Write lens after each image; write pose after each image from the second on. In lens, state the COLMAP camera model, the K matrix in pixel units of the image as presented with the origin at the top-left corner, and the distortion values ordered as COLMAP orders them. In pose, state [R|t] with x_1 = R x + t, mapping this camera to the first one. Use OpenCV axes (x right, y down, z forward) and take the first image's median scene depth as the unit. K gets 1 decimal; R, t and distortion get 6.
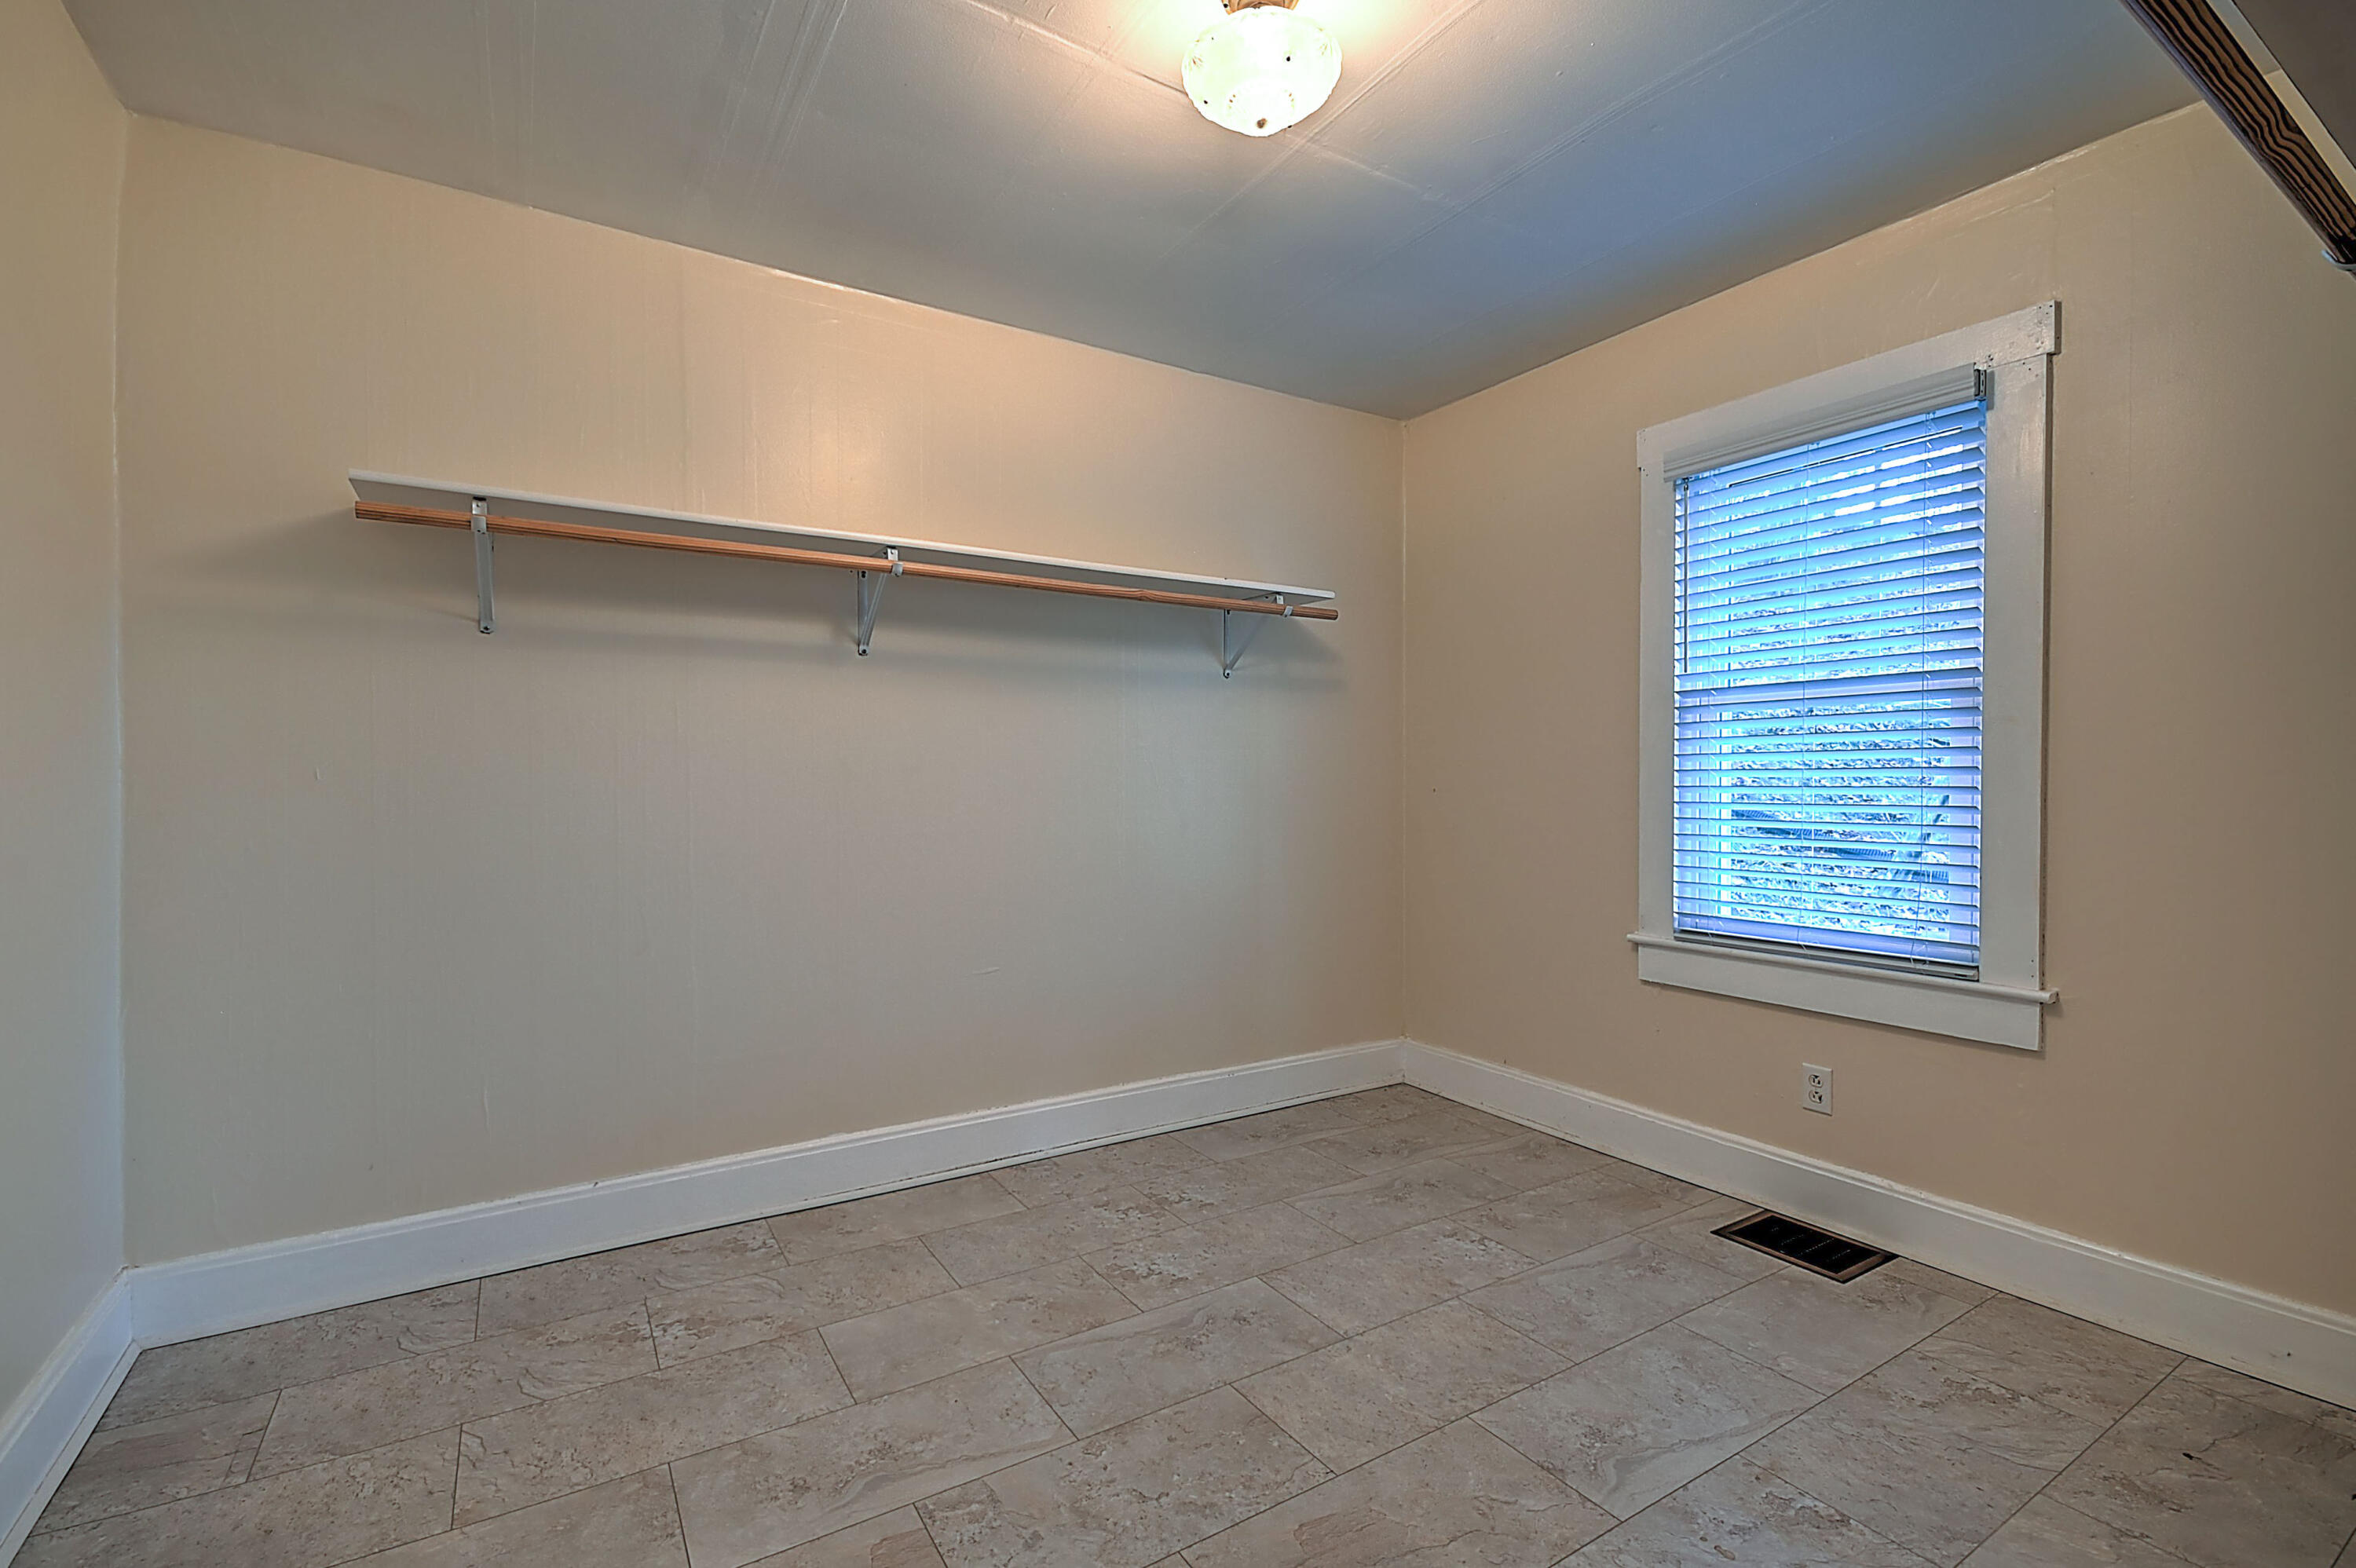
lens RADIAL K [[1047.6, 0, 1112.8], [0, 1047.6, 782.8], [0, 0, 1]] dist [0.004095, -0.002049]
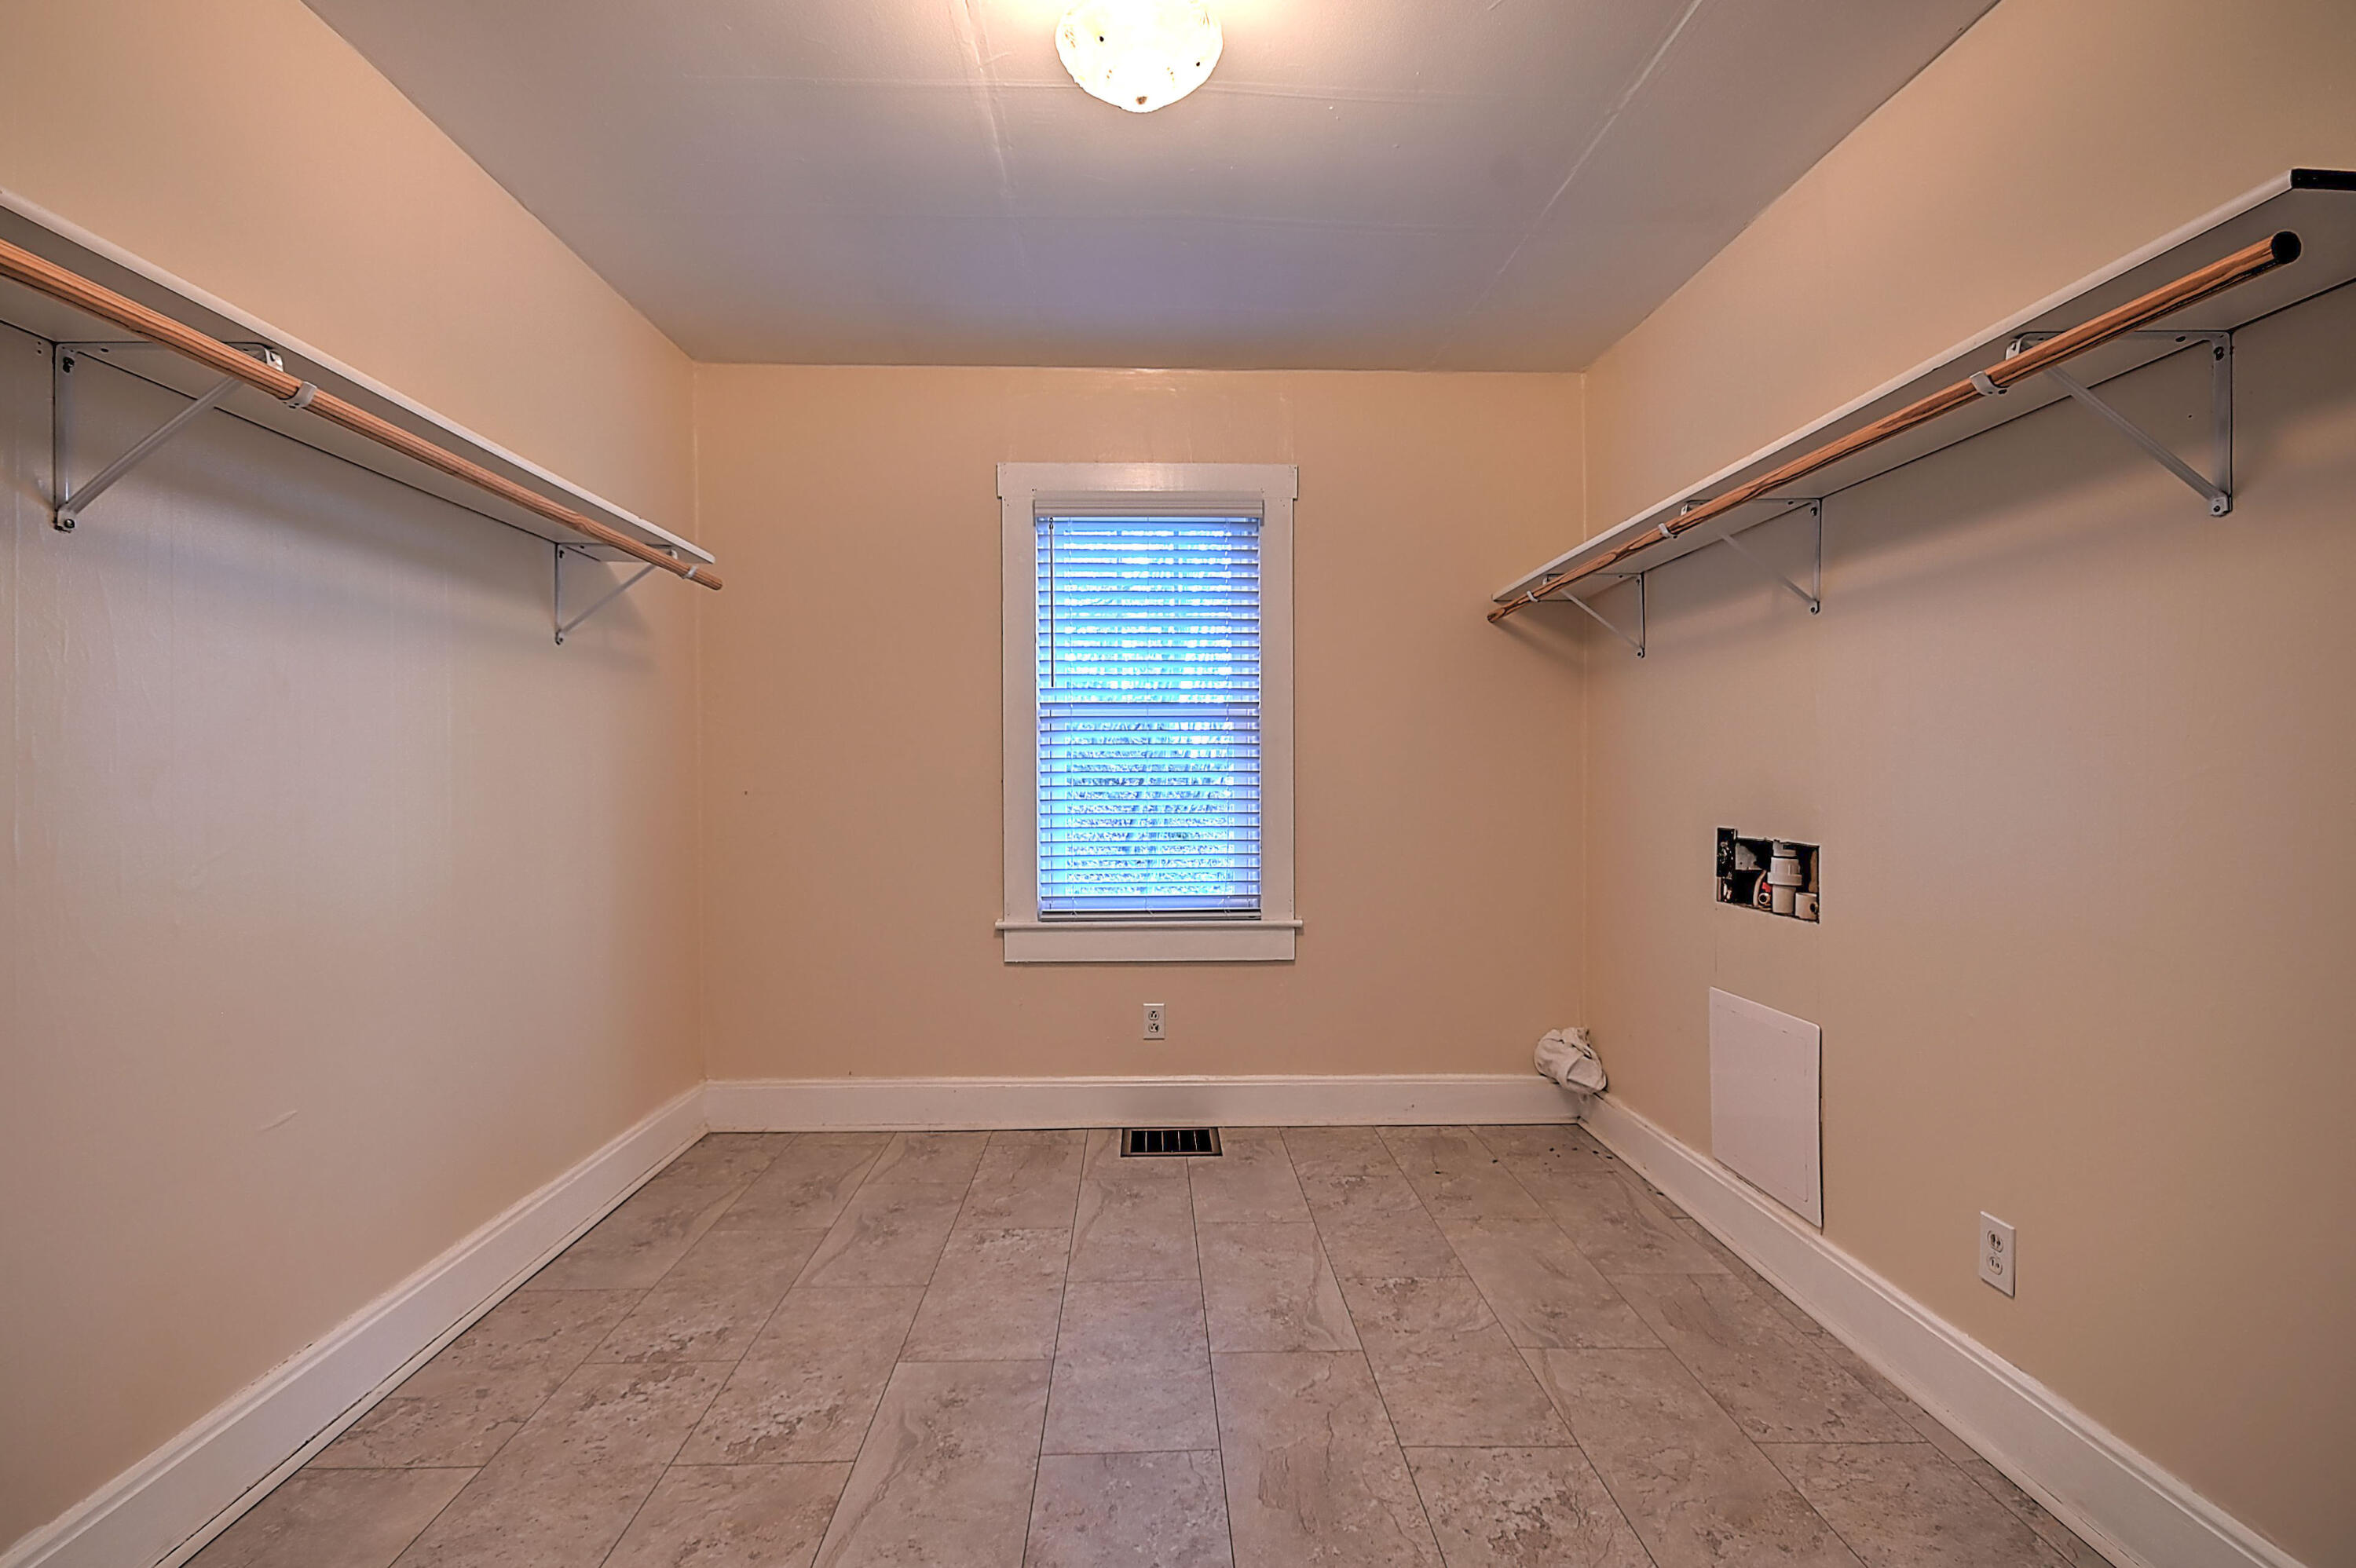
lens RADIAL K [[1118.5, 0, 1157.9], [0, 1118.5, 787.2], [0, 0, 1]] dist [0.014598, -0.002655]
pose [[0.466143, -0.009925, 0.884654, -0.521338], [0.004970, 0.999951, 0.008600, -0.006059], [-0.884696, 0.000388, 0.466169, 0.347492]]
